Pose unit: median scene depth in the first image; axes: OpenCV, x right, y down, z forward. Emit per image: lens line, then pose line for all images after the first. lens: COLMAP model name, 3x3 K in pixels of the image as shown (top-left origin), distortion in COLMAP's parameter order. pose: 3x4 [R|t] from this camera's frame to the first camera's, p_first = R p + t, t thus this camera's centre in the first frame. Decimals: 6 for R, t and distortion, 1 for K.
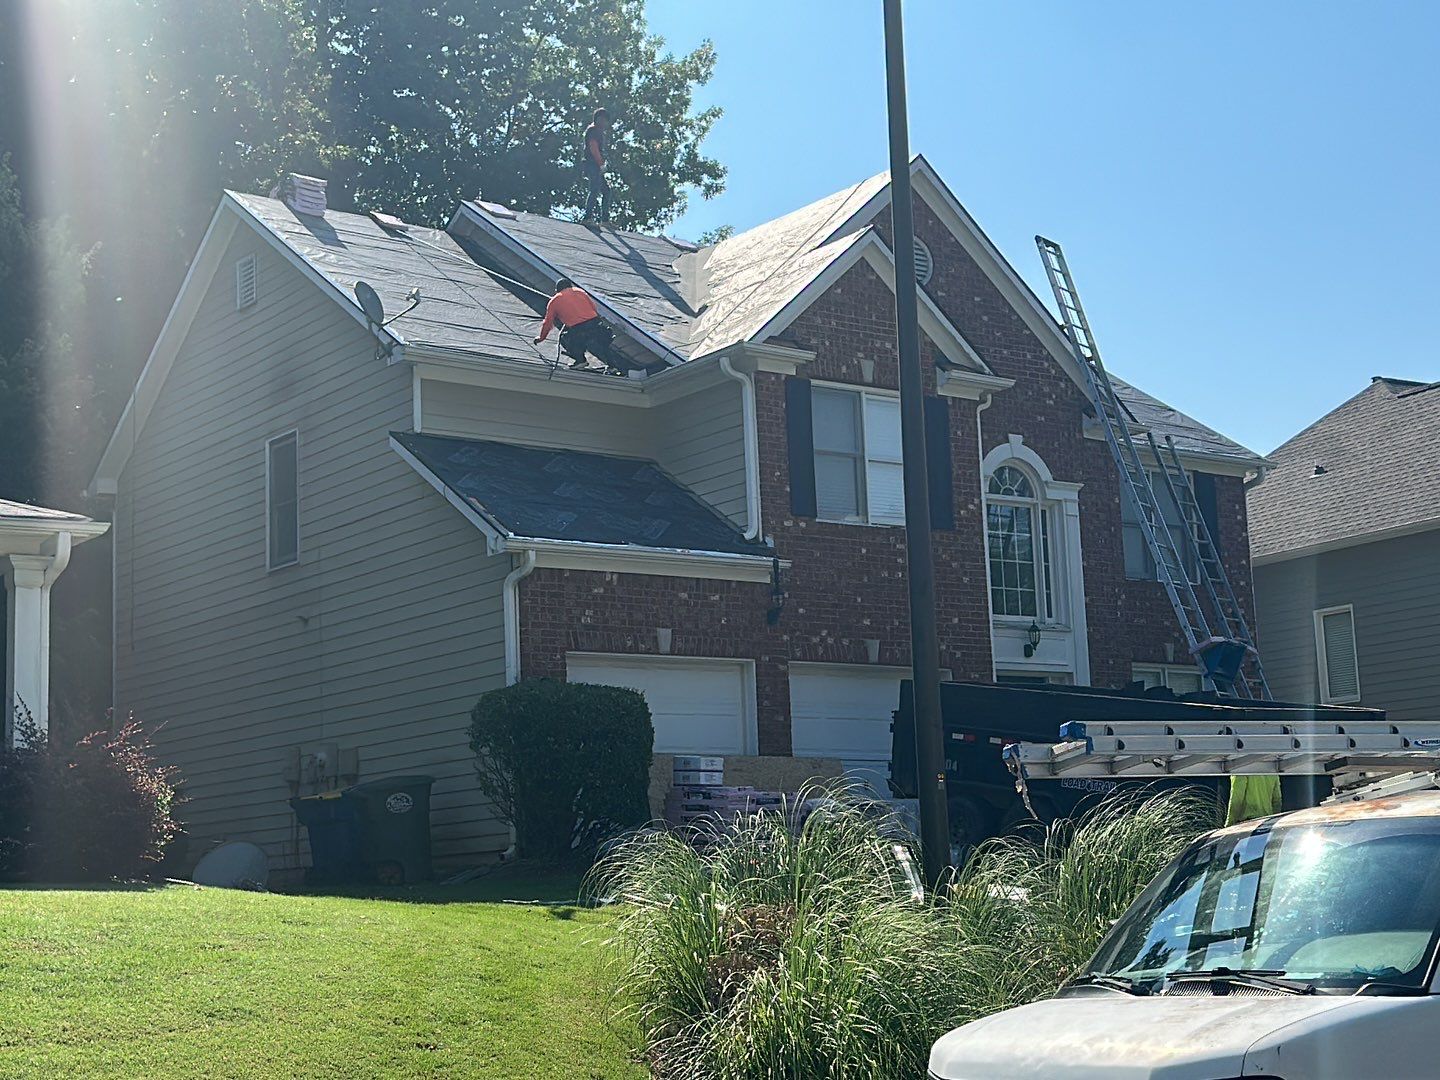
lens RADIAL K [[2207.4, 0, 720.0], [0, 2207.4, 540.0], [0, 0, 1]] dist [0.139514, -0.075467]
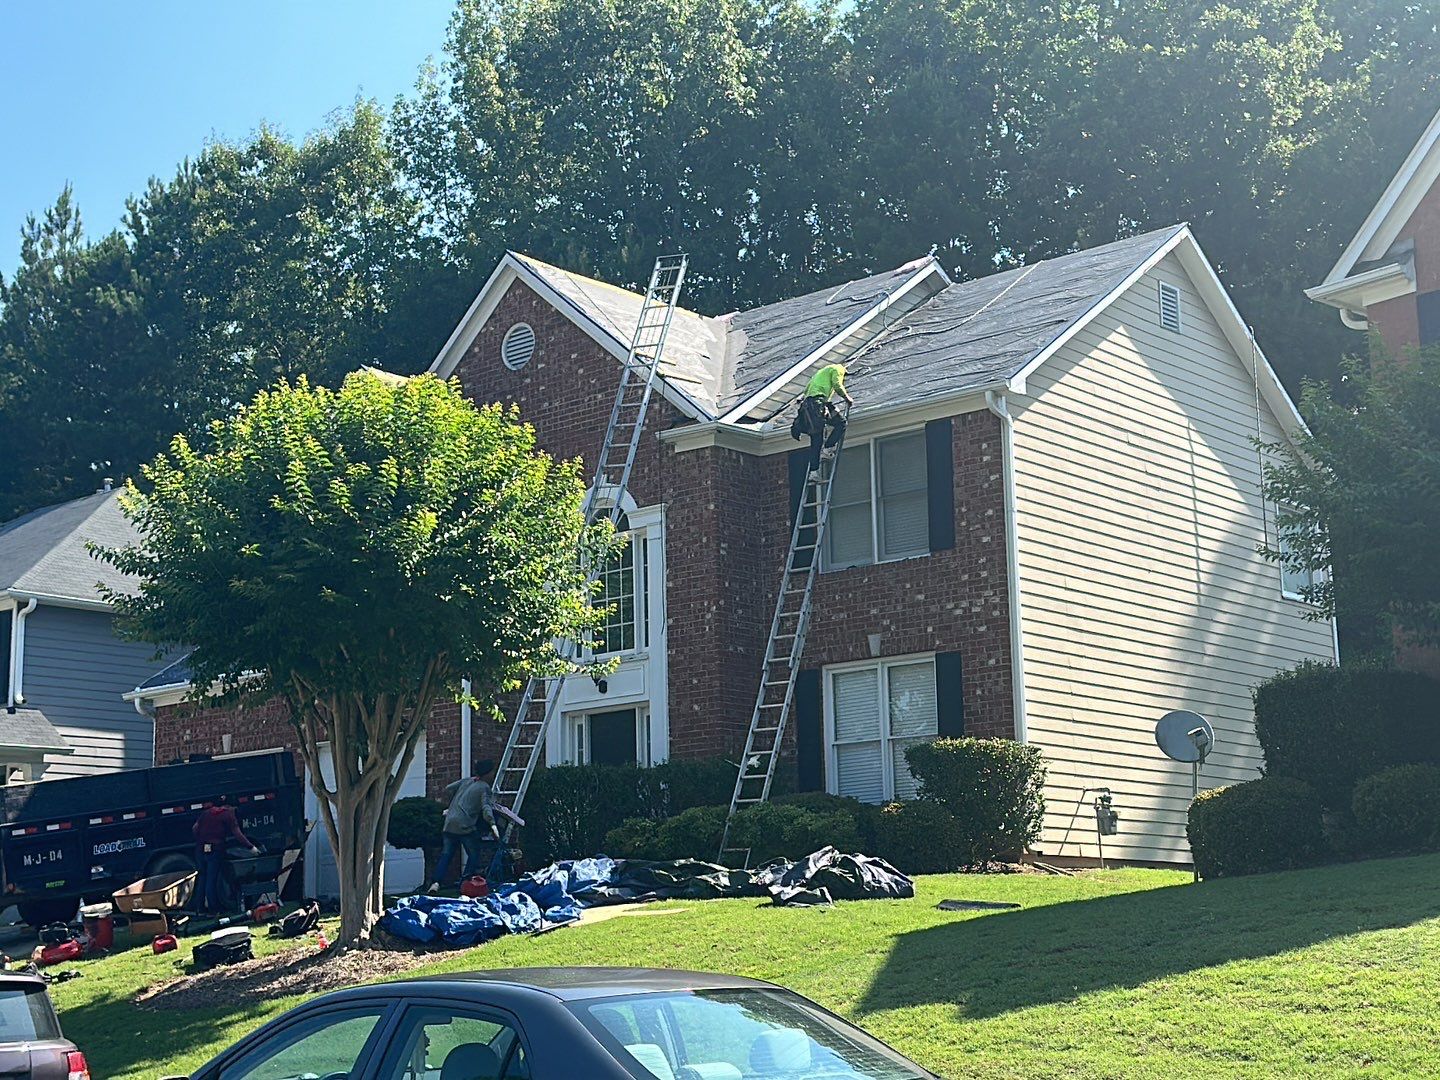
lens RADIAL K [[2173.8, 0, 720.0], [0, 2173.8, 540.0], [0, 0, 1]] dist [0.129540, -0.080410]
pose [[0.219558, -0.158151, -0.962695, 1.242722], [0.169815, 0.977905, -0.121921, 0.127207], [0.960707, -0.136711, 0.241563, 0.904384]]
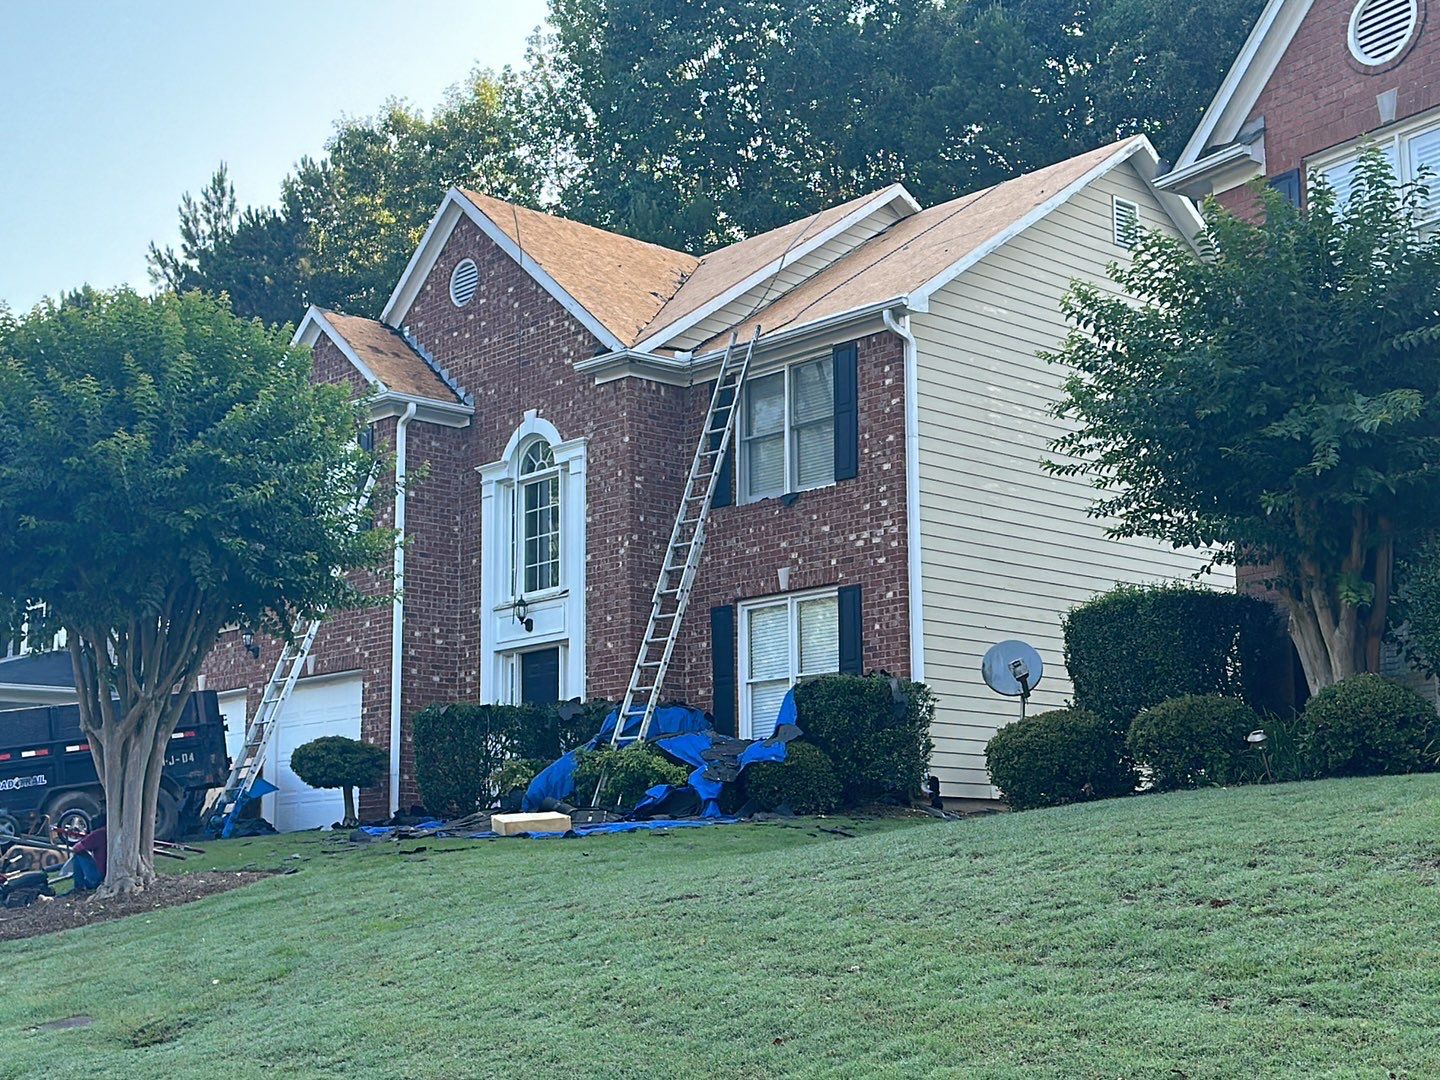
lens RADIAL K [[2038.5, 0, 720.0], [0, 2038.5, 540.0], [0, 0, 1]] dist [0.132123, -0.065209]
pose [[0.099564, -0.143162, -0.984678, 1.173200], [0.164858, 0.978292, -0.125565, 0.157483], [0.981279, -0.149831, 0.121004, 1.080706]]
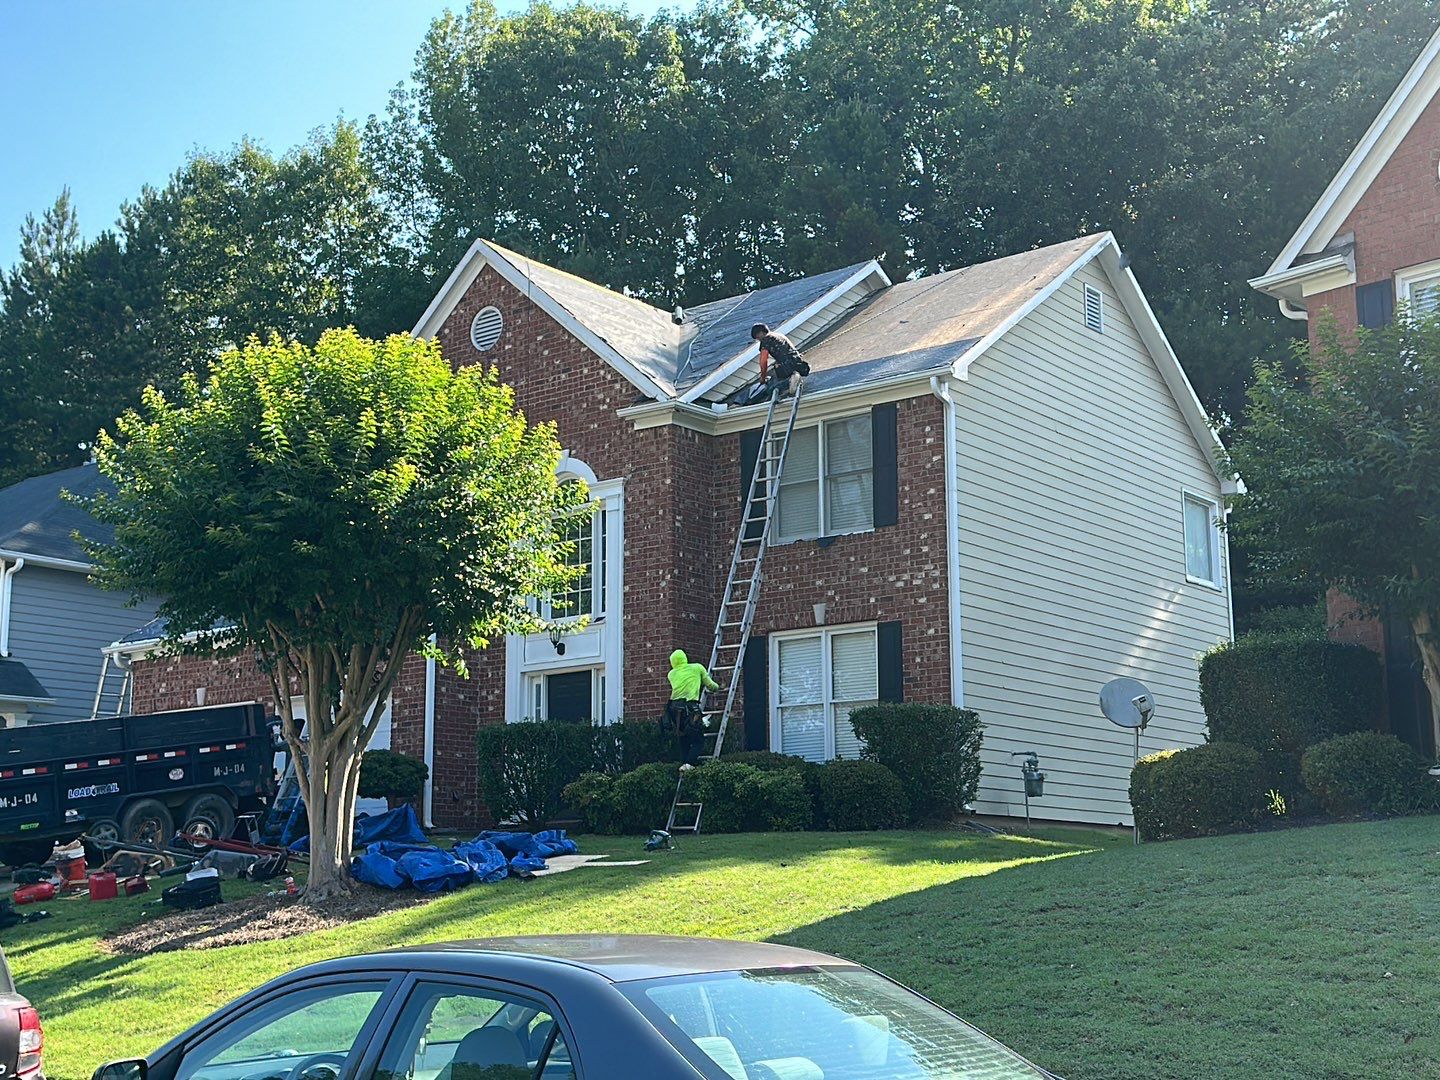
lens RADIAL K [[1889.3, 0, 720.0], [0, 1889.3, 540.0], [0, 0, 1]] dist [0.158394, -0.295875]
pose [[0.263451, -0.150824, -0.952809, 1.158681], [0.152067, 0.981846, -0.113374, 0.126424], [0.952612, -0.115022, 0.281604, 0.904930]]
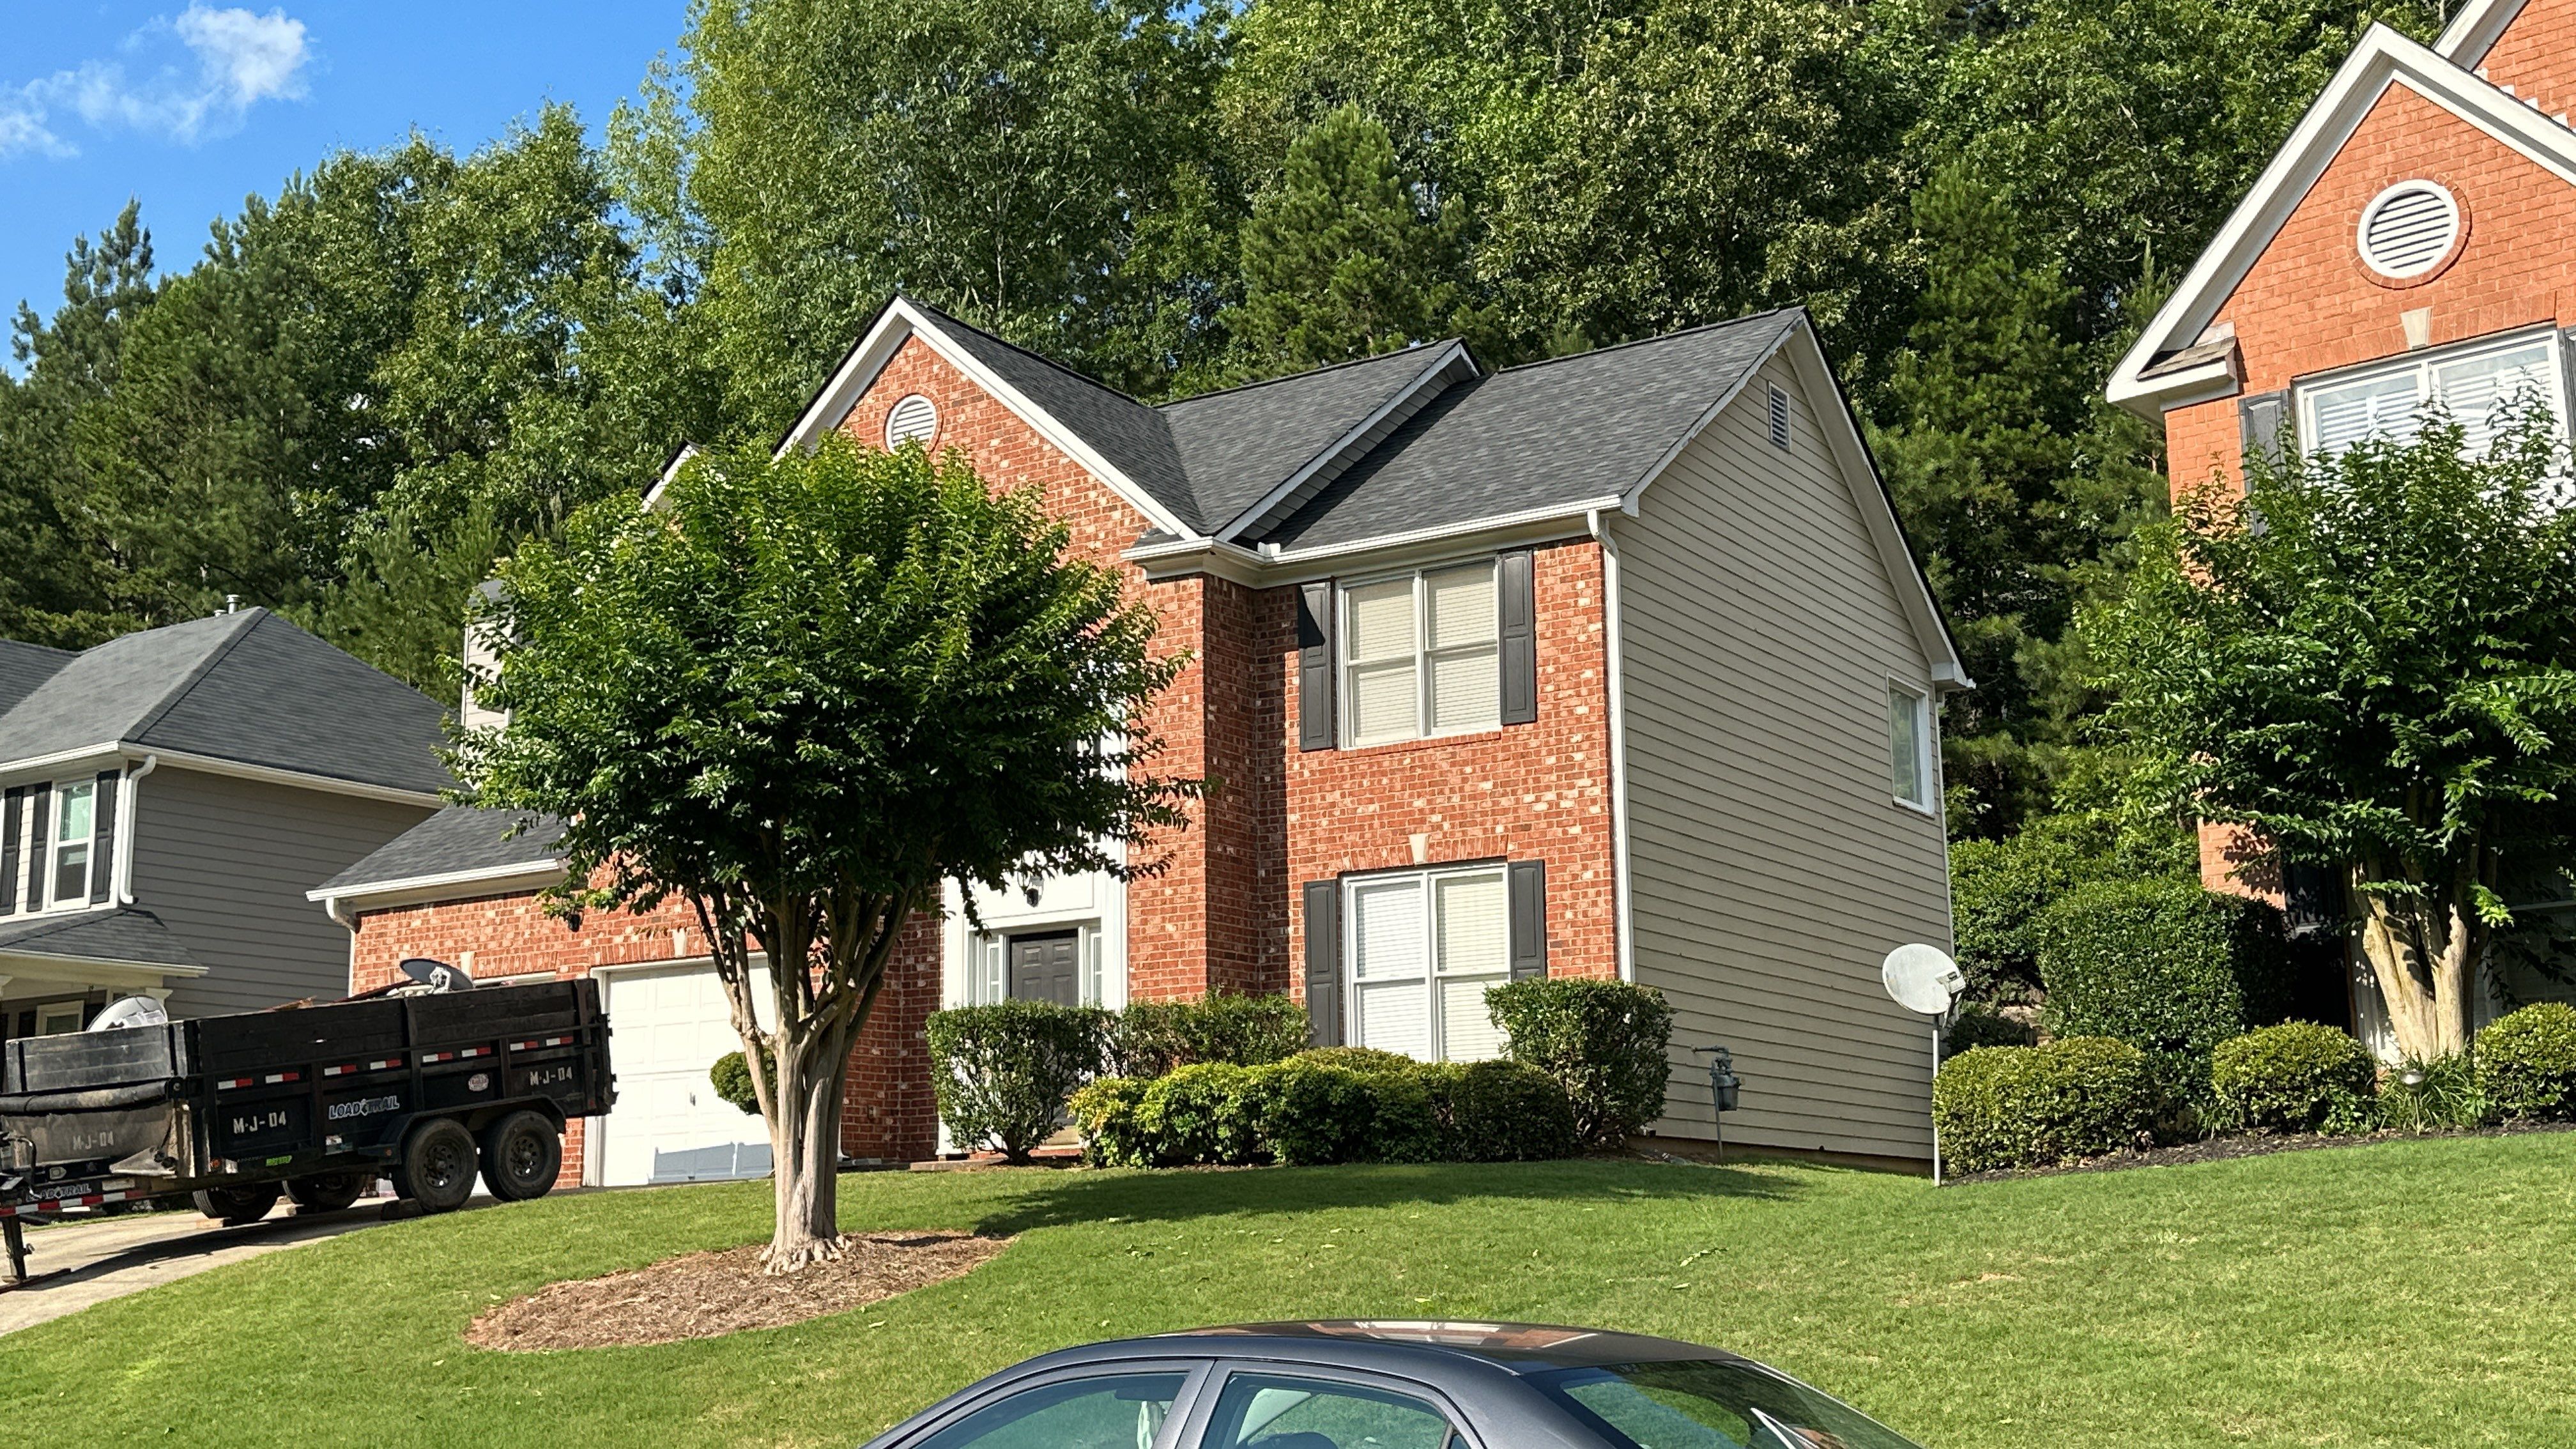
lens RADIAL K [[2738.3, 0, 1288.0], [0, 2738.3, 724.5], [0, 0, 1]] dist [0.177157, -0.376655]
pose [[0.352873, -0.150316, -0.923518, 1.135739], [0.152306, 0.983075, -0.101814, 0.110480], [0.923192, -0.104730, 0.369794, 0.822421]]
